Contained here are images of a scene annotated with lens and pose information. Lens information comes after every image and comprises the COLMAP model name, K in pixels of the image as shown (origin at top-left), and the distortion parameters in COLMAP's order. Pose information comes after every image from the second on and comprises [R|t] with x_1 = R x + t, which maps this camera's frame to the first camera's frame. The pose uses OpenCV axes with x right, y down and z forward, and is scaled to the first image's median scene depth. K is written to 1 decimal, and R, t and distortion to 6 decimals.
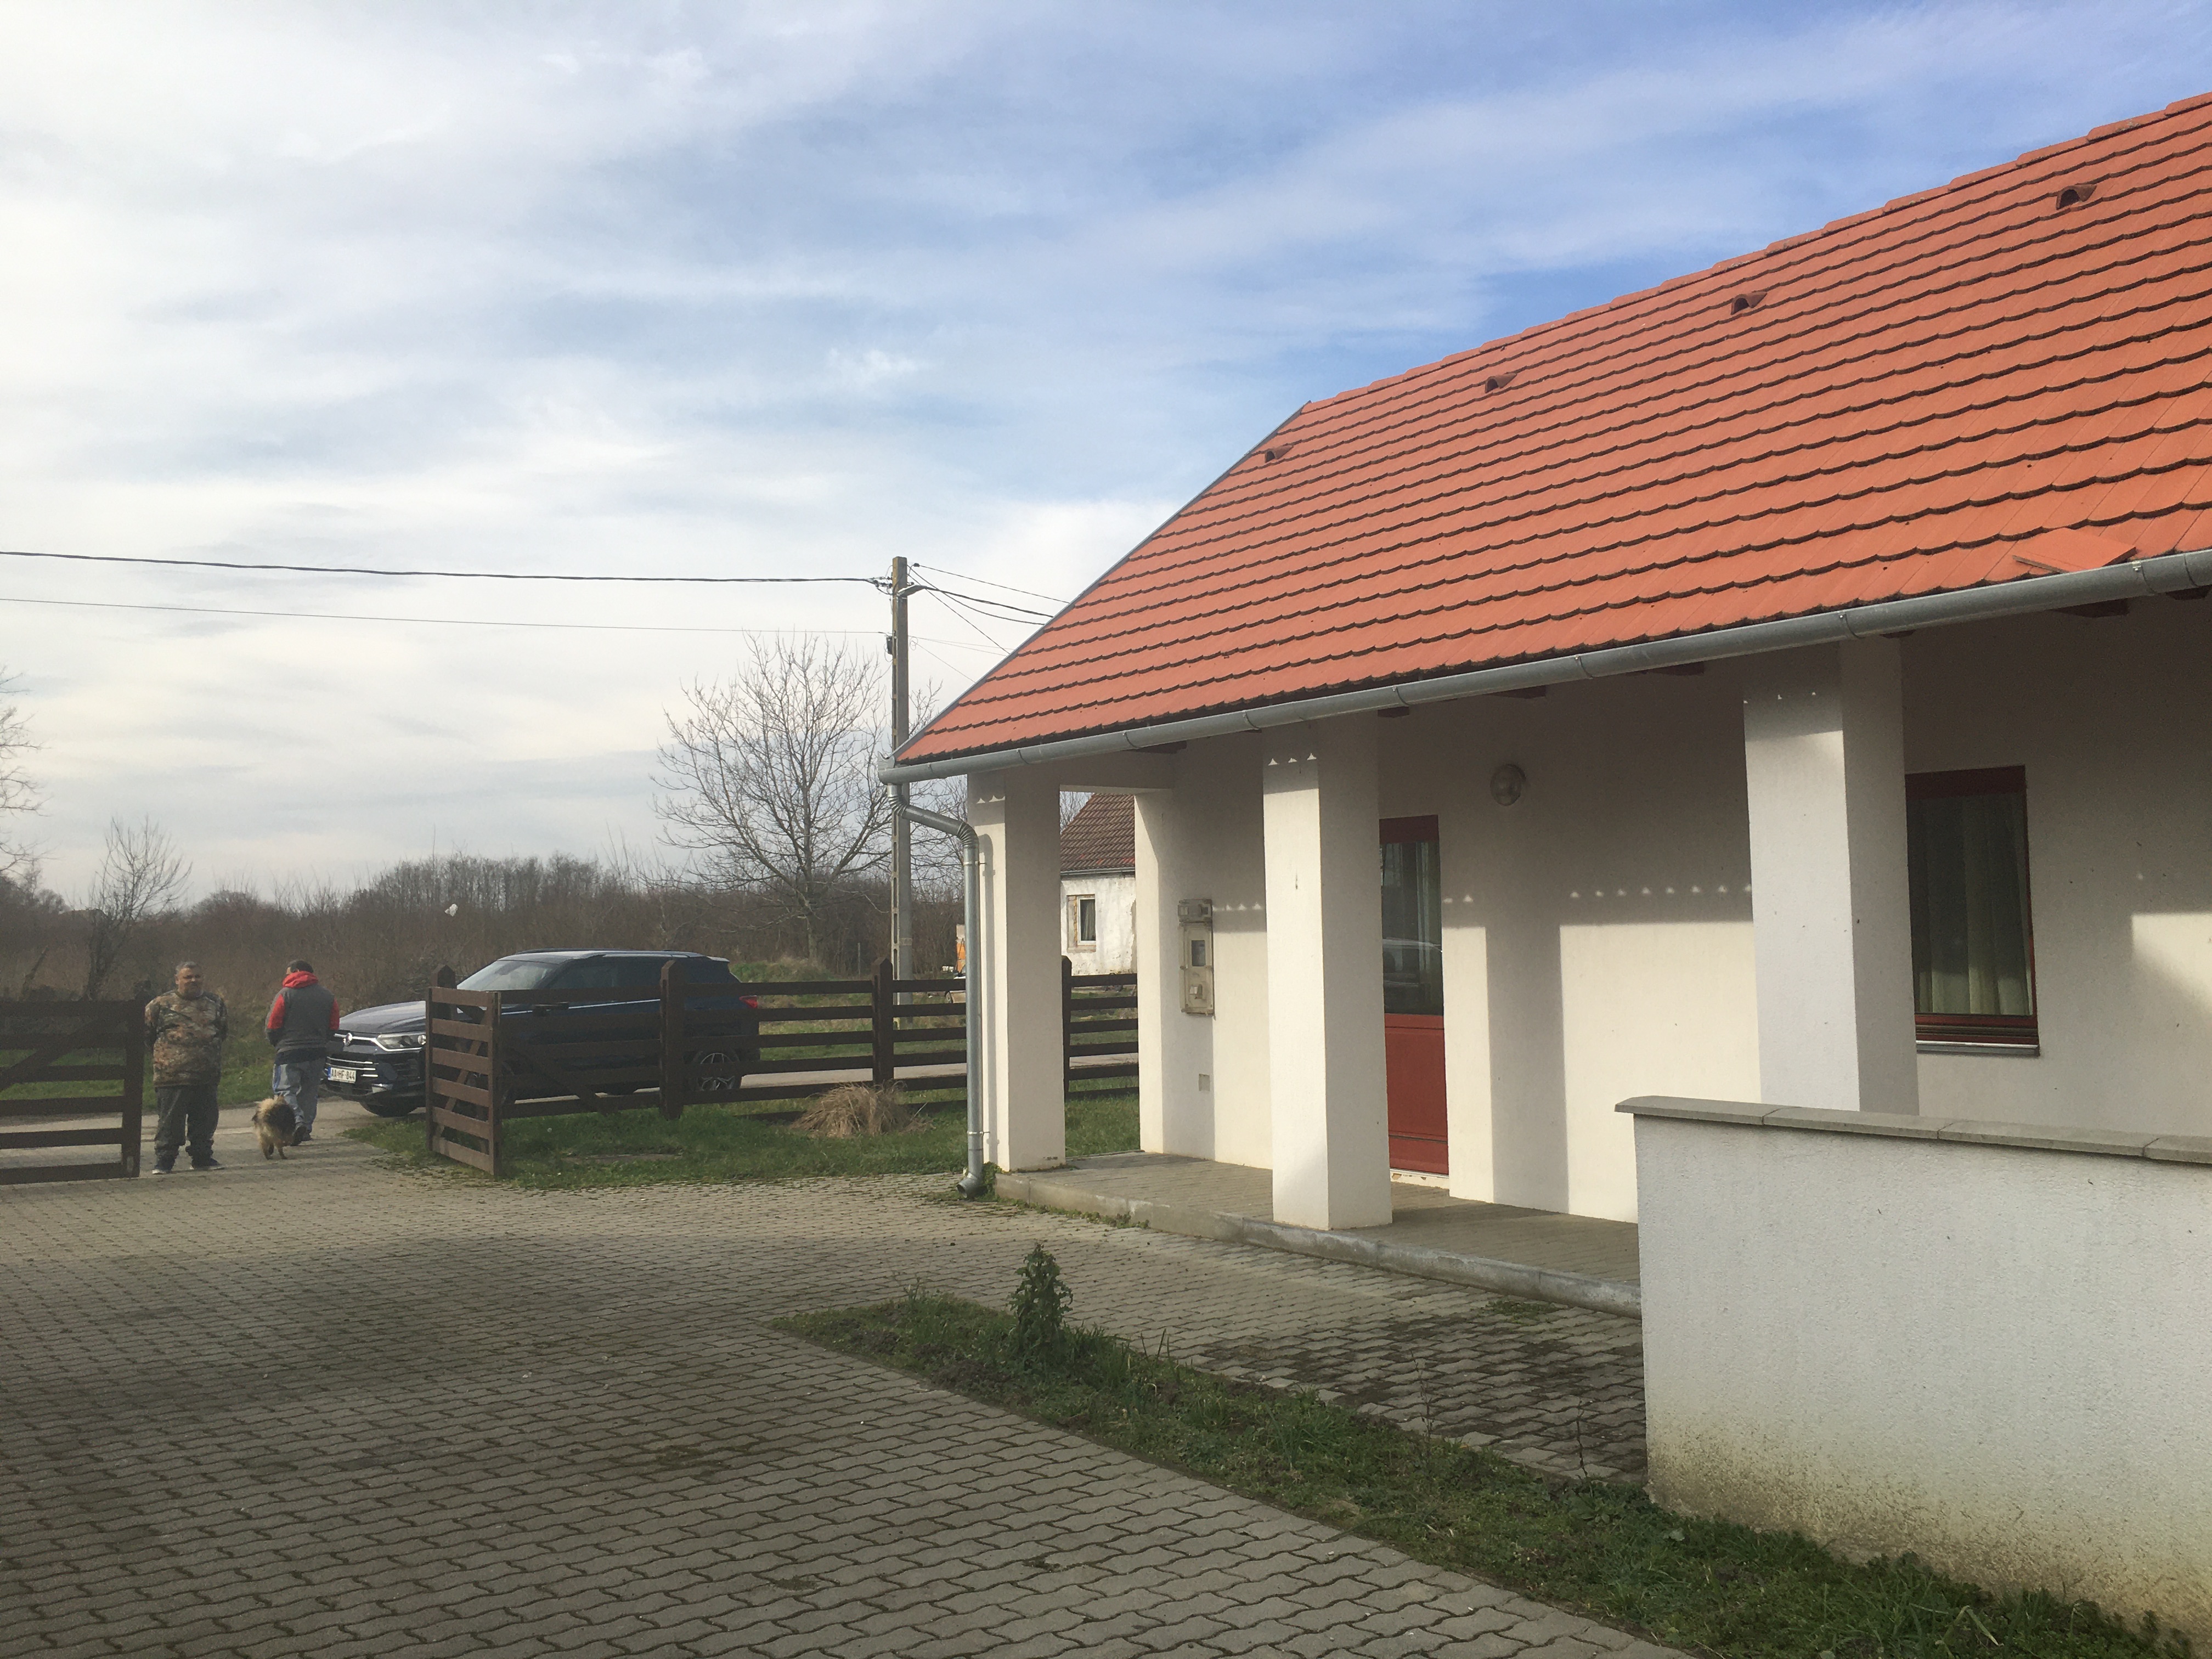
lens RADIAL K [[1873.9, 0, 1069.4], [0, 1873.9, 828.6], [0, 0, 1]] dist [0.090949, -0.131029]
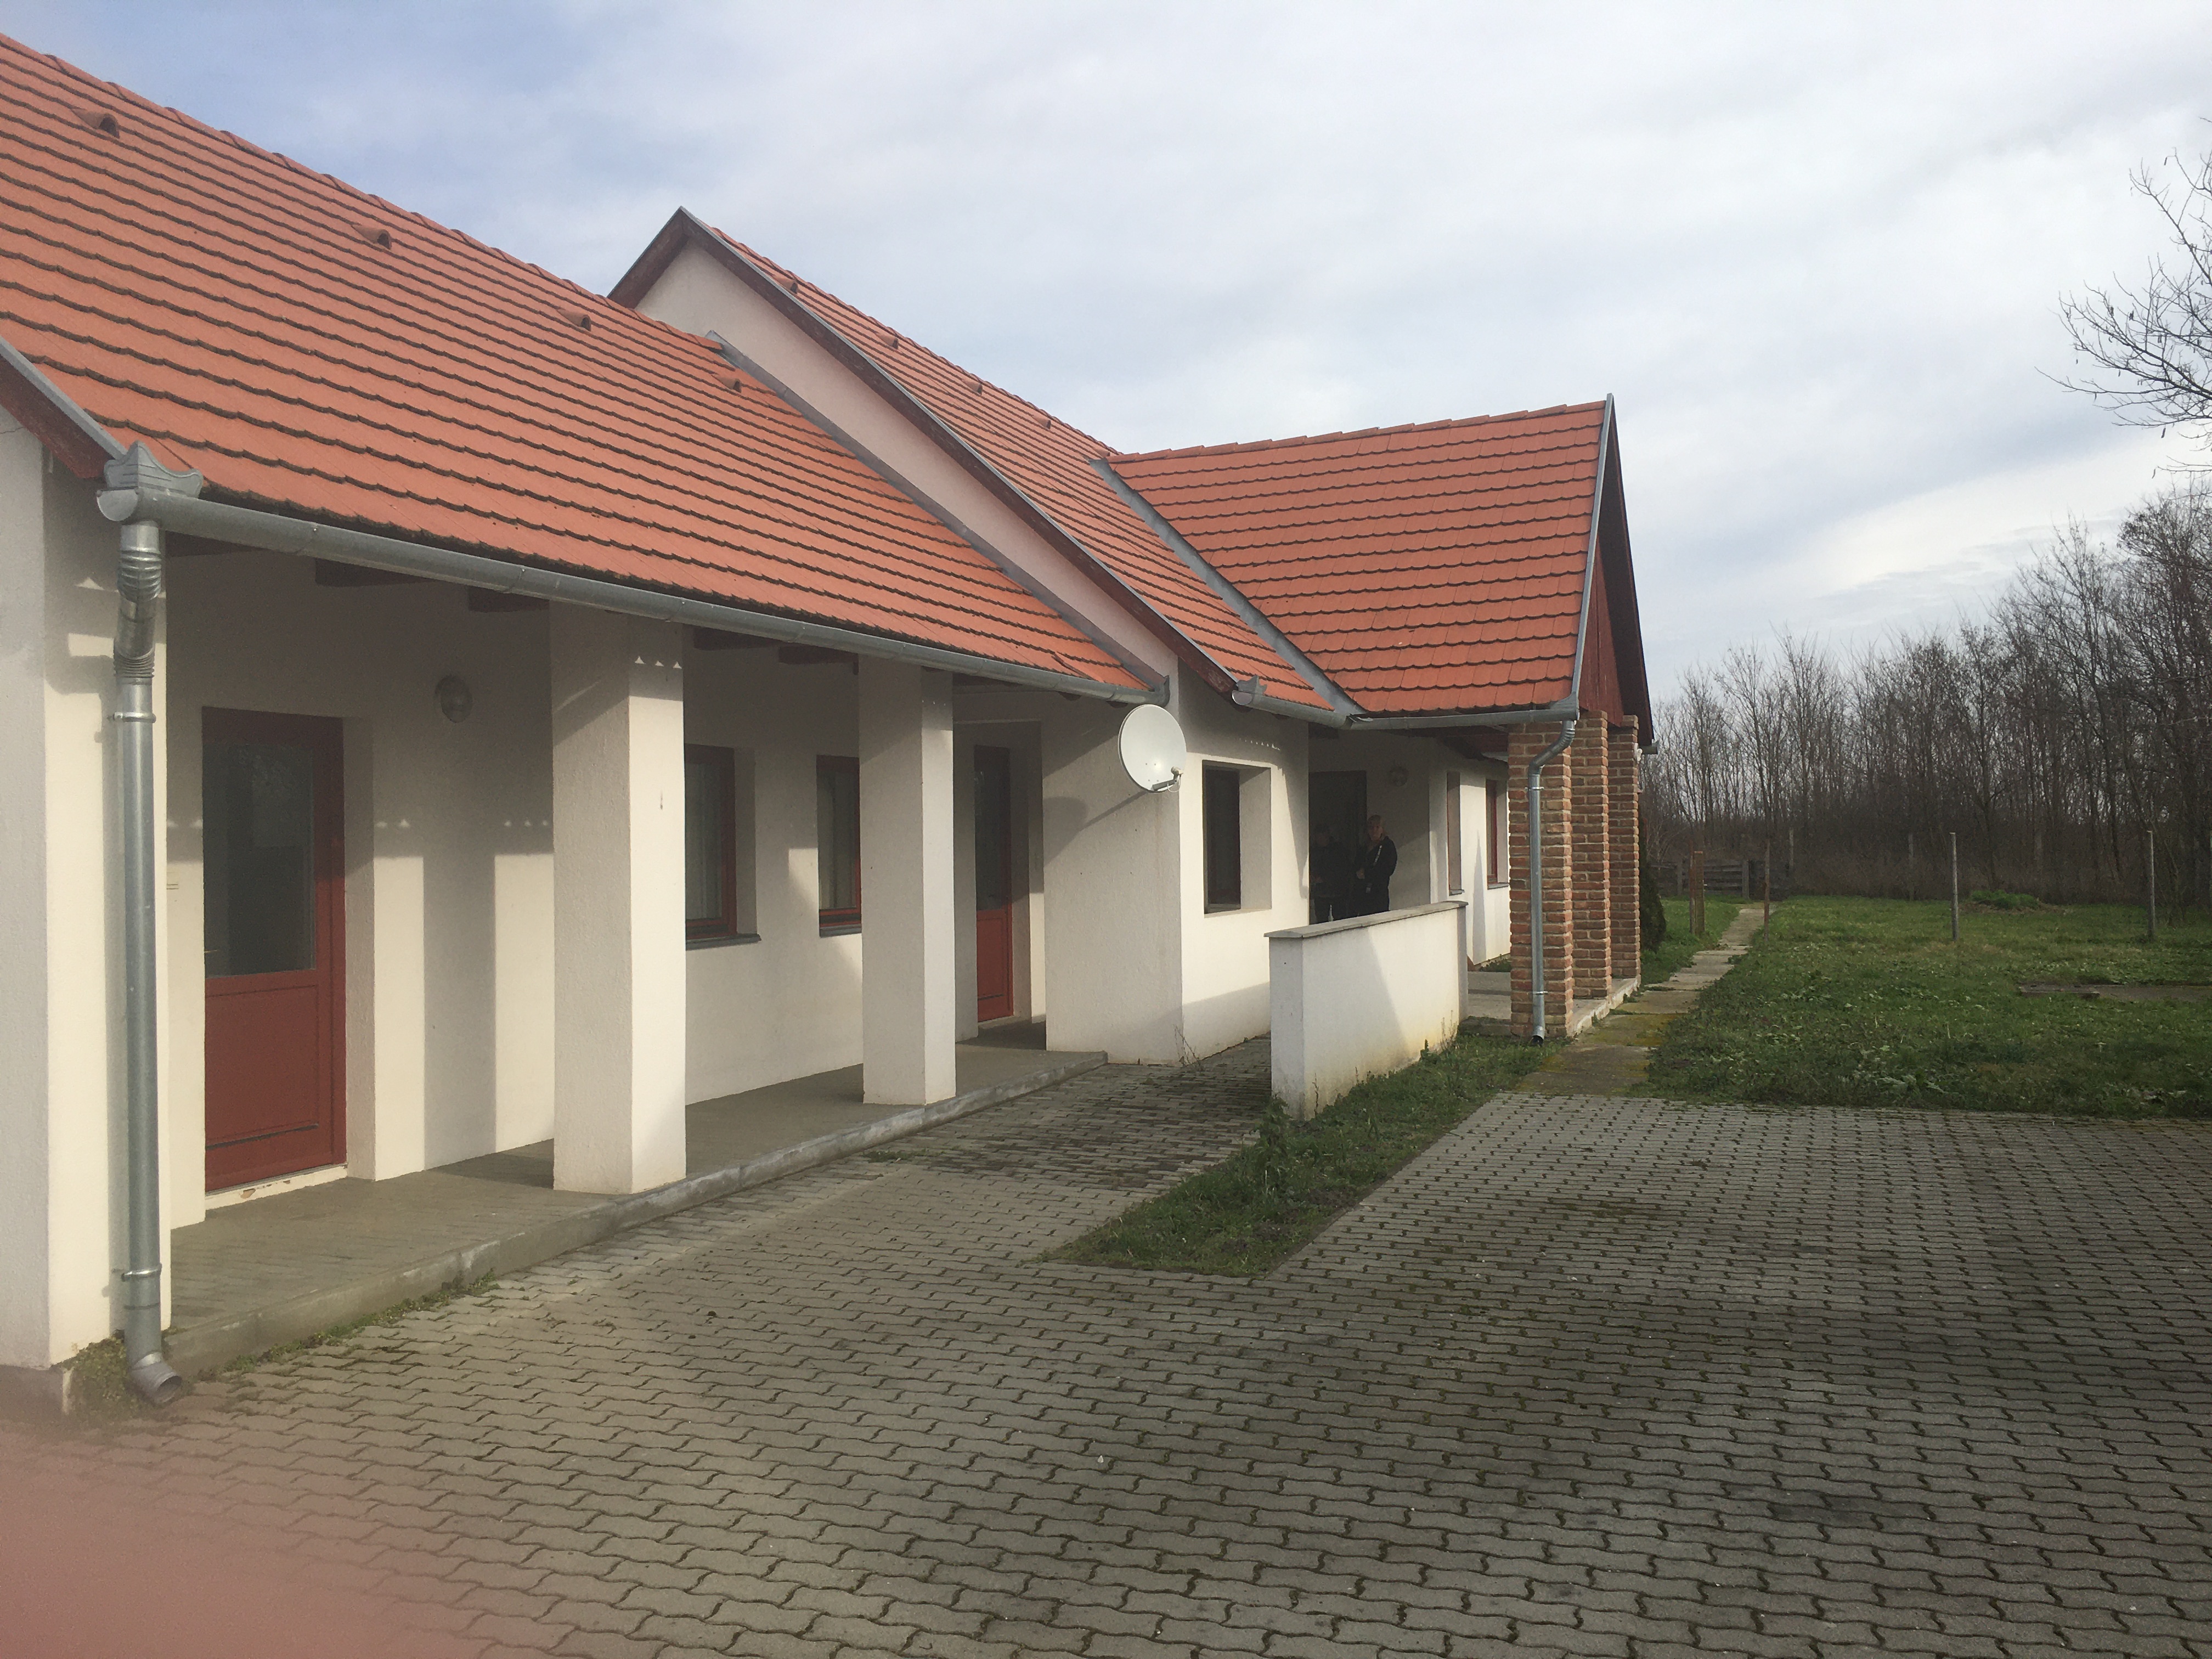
lens RADIAL K [[1873.9, 0, 1069.4], [0, 1873.9, 828.6], [0, 0, 1]] dist [0.090949, -0.131029]
pose [[-0.533869, 0.025618, 0.845179, -0.672275], [-0.030618, 0.998300, -0.049599, 0.072658], [-0.845013, -0.052357, -0.532177, 1.197375]]
